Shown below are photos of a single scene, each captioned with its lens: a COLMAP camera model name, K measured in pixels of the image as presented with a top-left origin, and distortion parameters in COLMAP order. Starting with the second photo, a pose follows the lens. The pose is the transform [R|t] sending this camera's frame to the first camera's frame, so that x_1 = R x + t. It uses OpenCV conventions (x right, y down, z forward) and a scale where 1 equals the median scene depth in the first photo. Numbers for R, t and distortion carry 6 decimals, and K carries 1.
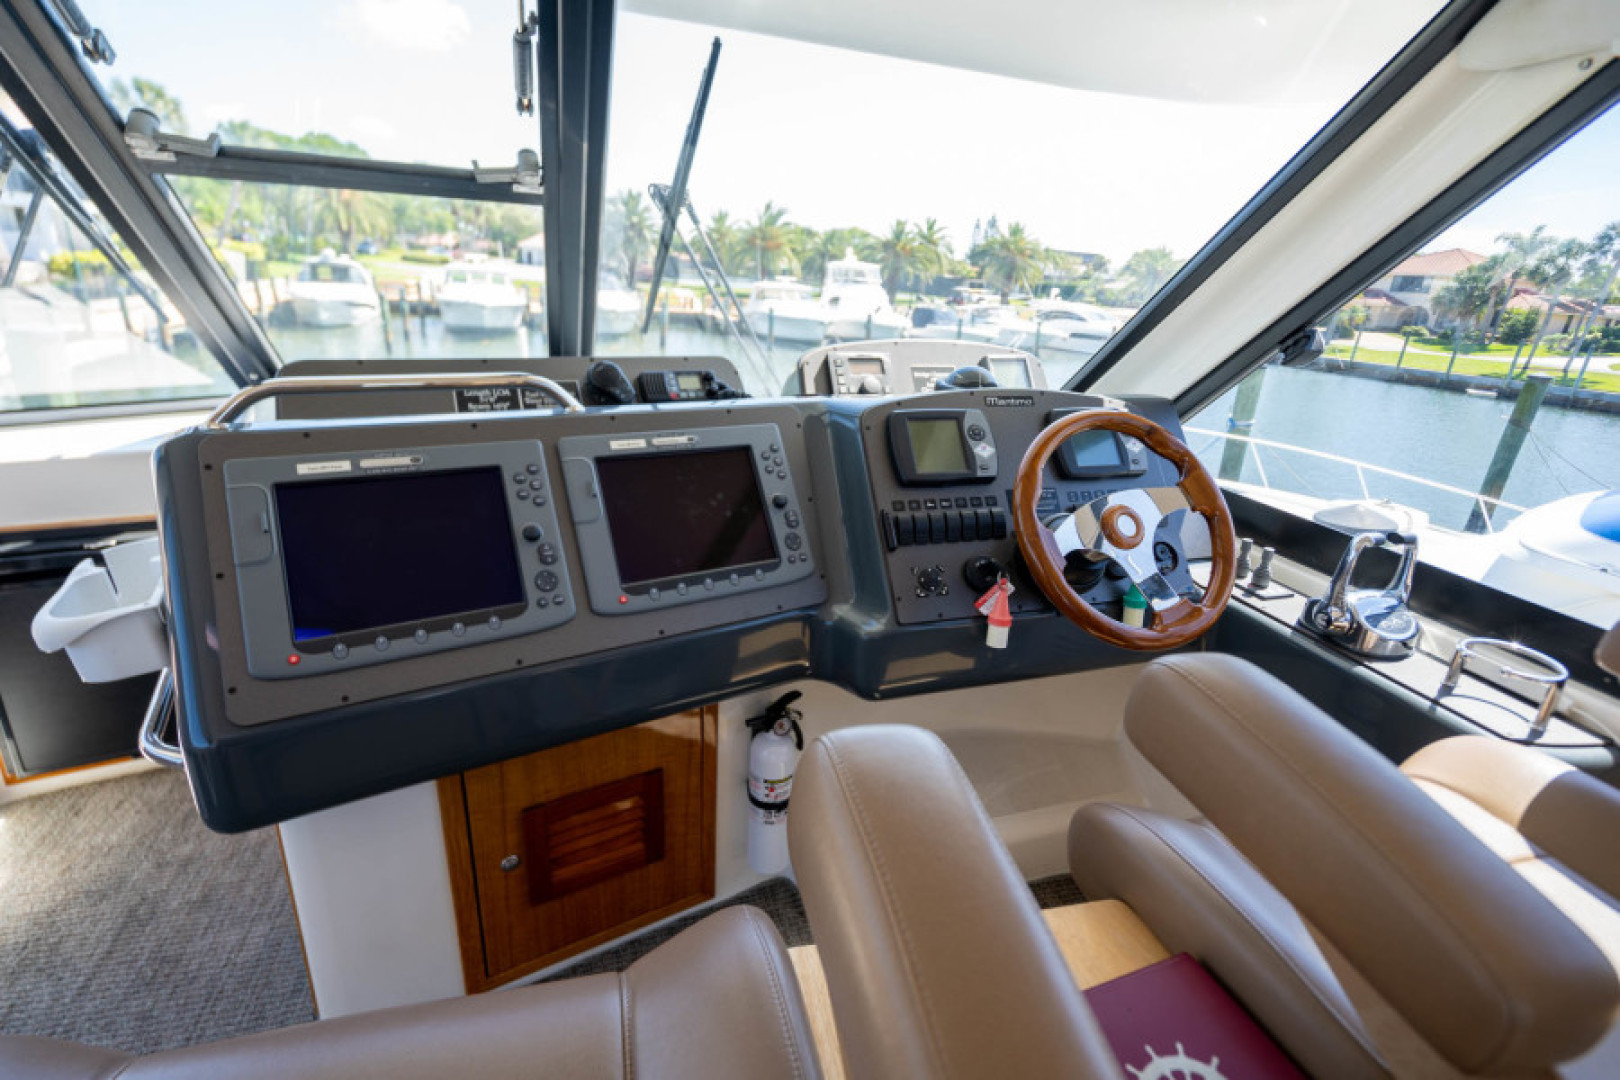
lens RADIAL K [[730.9, 0, 805.3], [0, 730.9, 535.6], [0, 0, 1]] dist [0.002421, 0.000705]
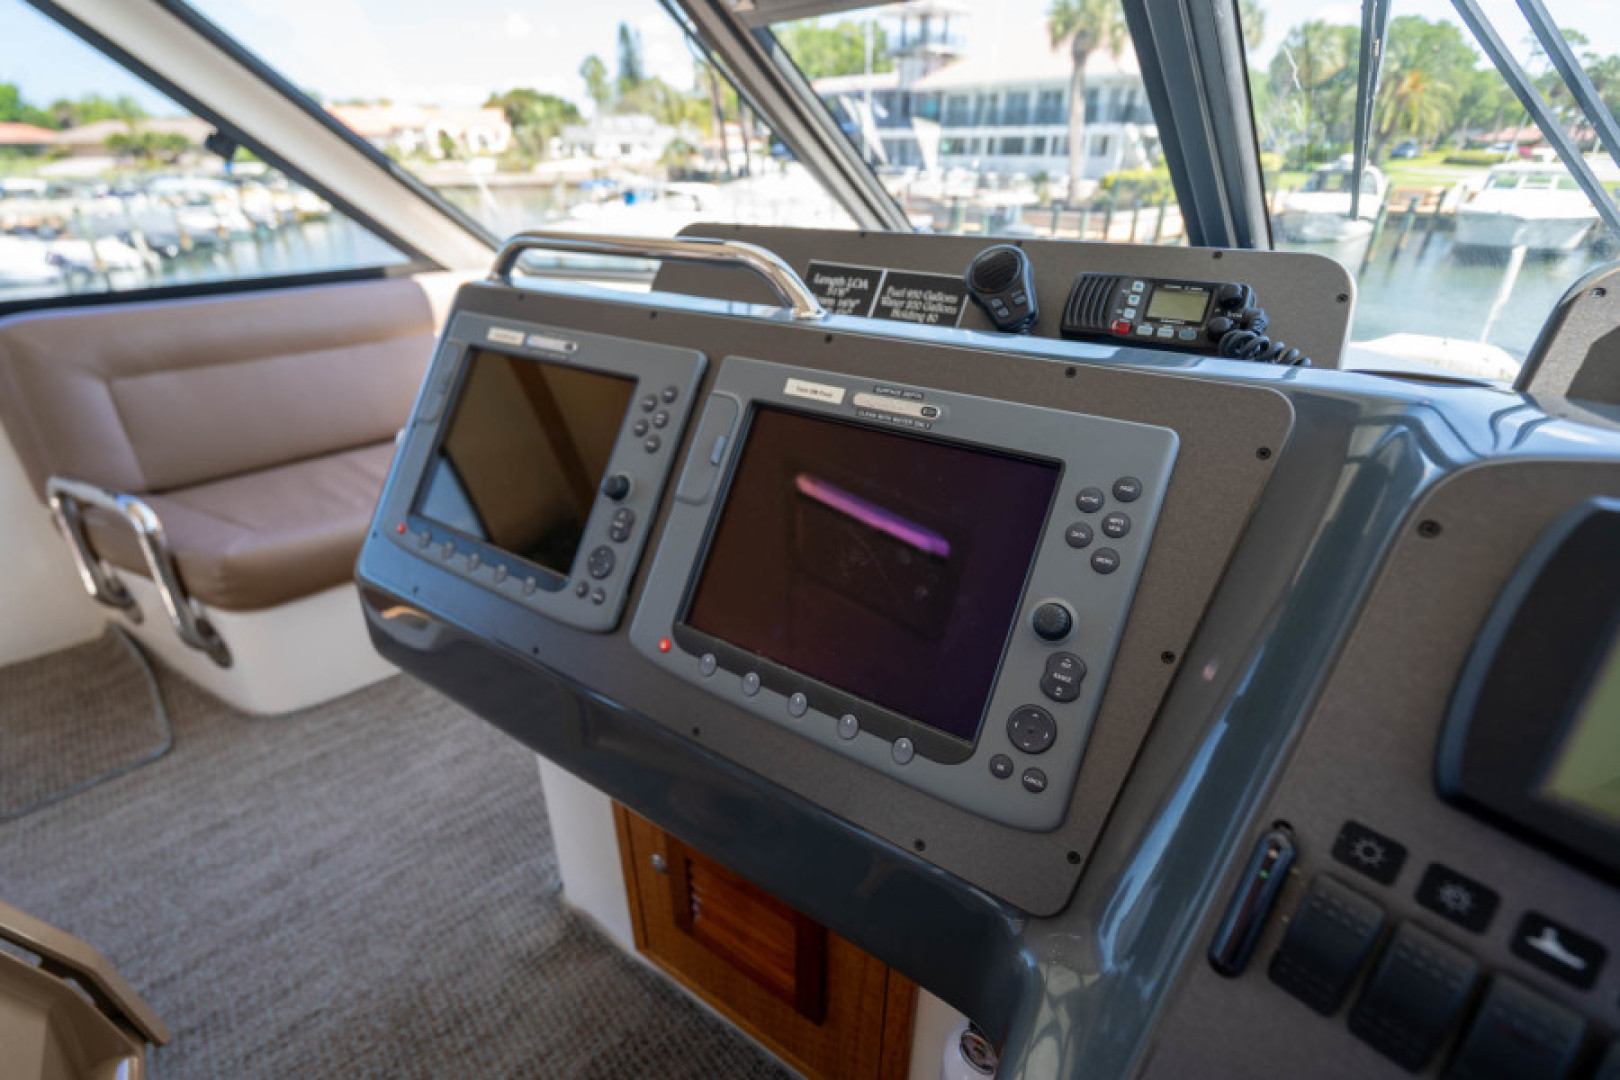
lens RADIAL K [[742.5, 0, 806.8], [0, 742.5, 535.4], [0, 0, 1]] dist [0.001128, 0.000808]
pose [[0.413070, 0.364193, -0.834708, 0.218958], [-0.282610, 0.922569, 0.262673, -0.152453], [0.865739, 0.127395, 0.484010, 0.677031]]
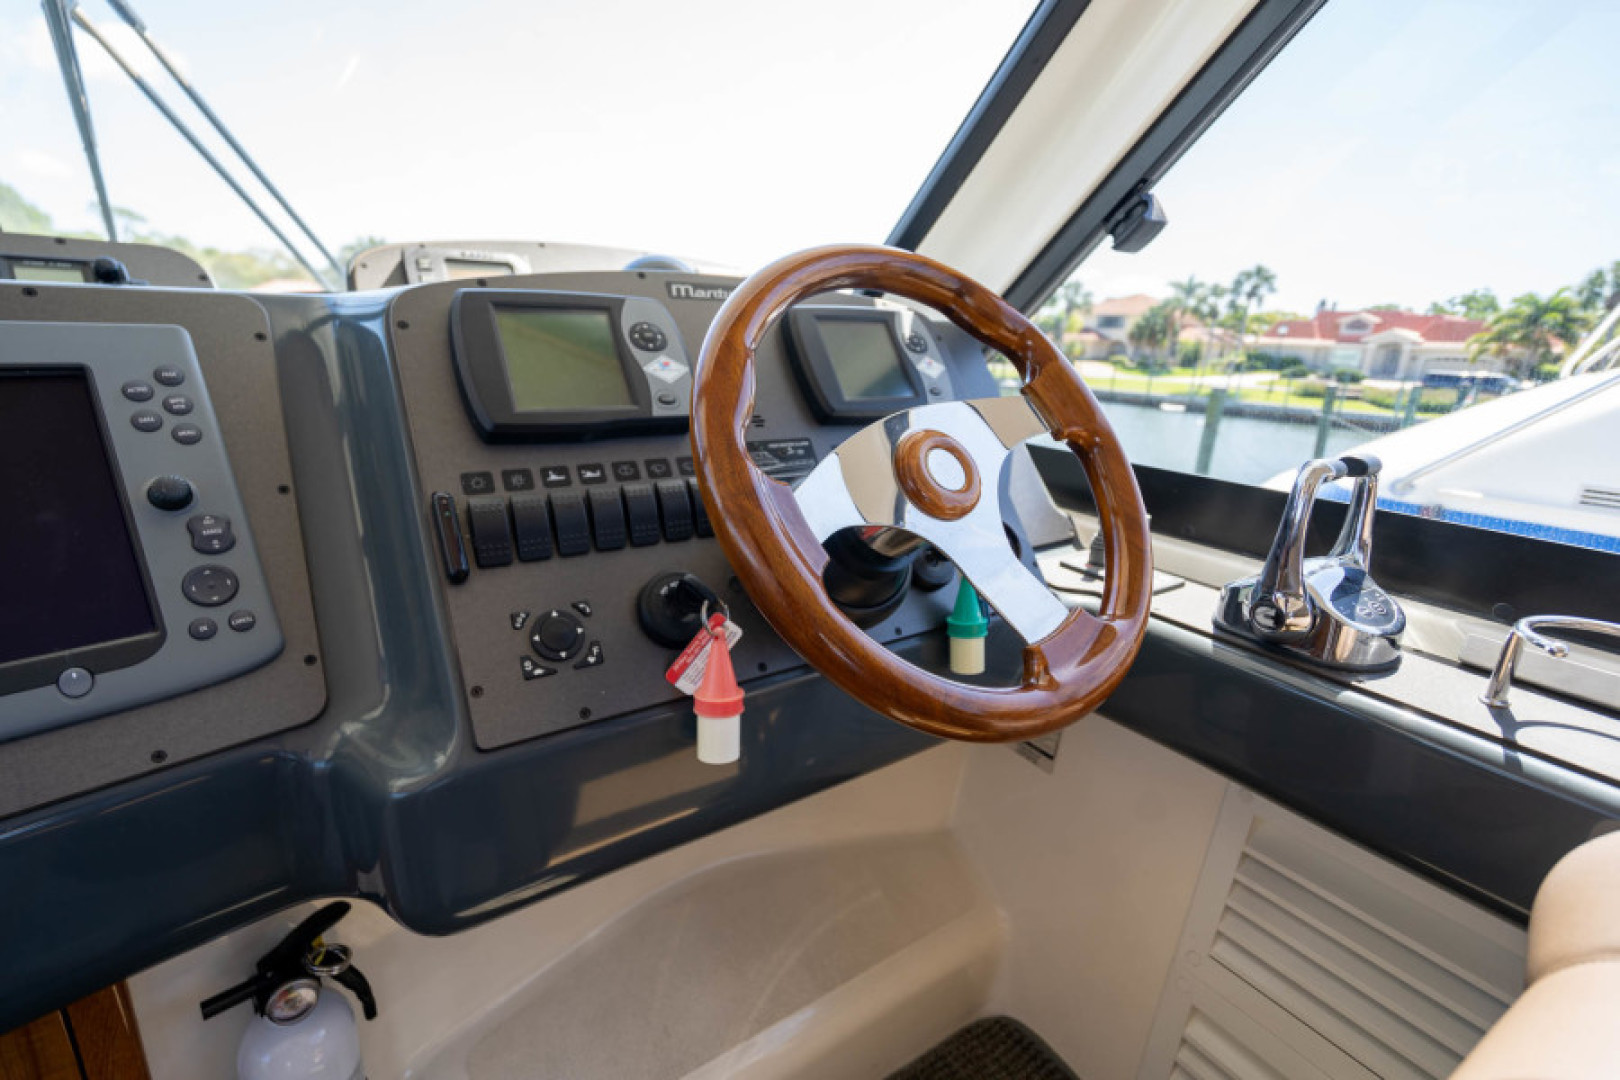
lens RADIAL K [[725.0, 0, 796.6], [0, 725.0, 543.0], [0, 0, 1]] dist [-0.009643, 0.000190]
pose [[0.962638, -0.097641, 0.252574, 0.197927], [0.111110, 0.993019, -0.039592, 0.035882], [-0.246945, 0.066177, 0.966767, 0.507205]]
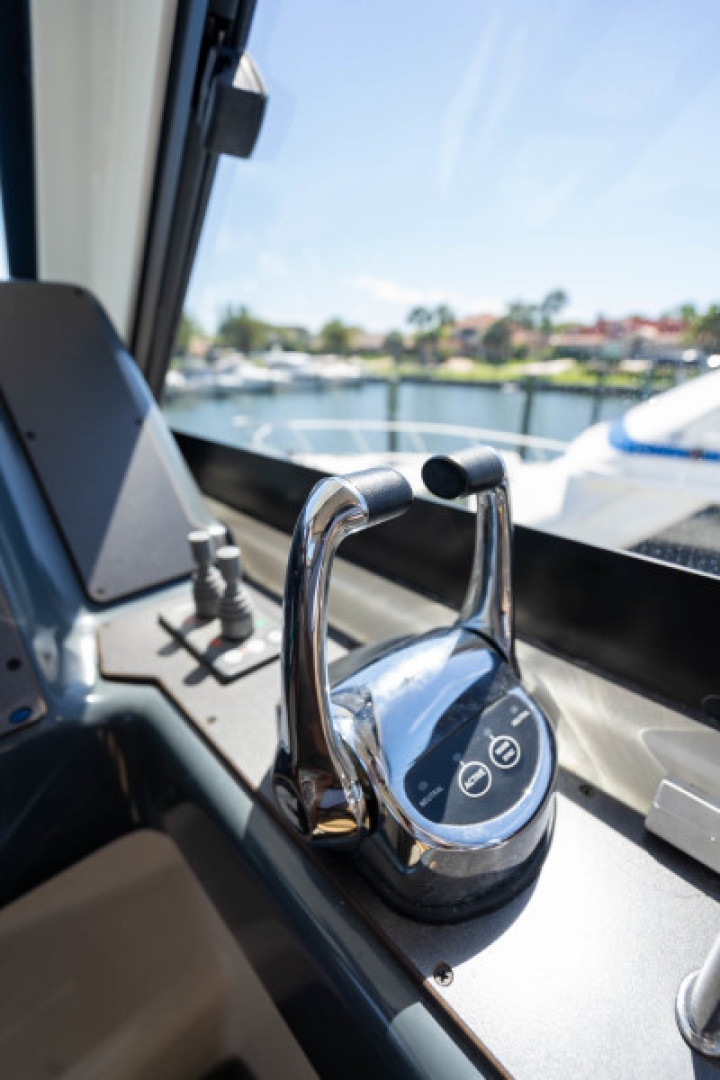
lens RADIAL K [[499.0, 0, 358.2], [0, 499.0, 517.9], [0, 0, 1]] dist [0.002236, 0.000529]
pose [[0.895638, -0.198253, 0.398156, 0.641891], [0.201771, 0.978859, 0.033525, 0.004997], [-0.396385, 0.050310, 0.916705, 0.768311]]
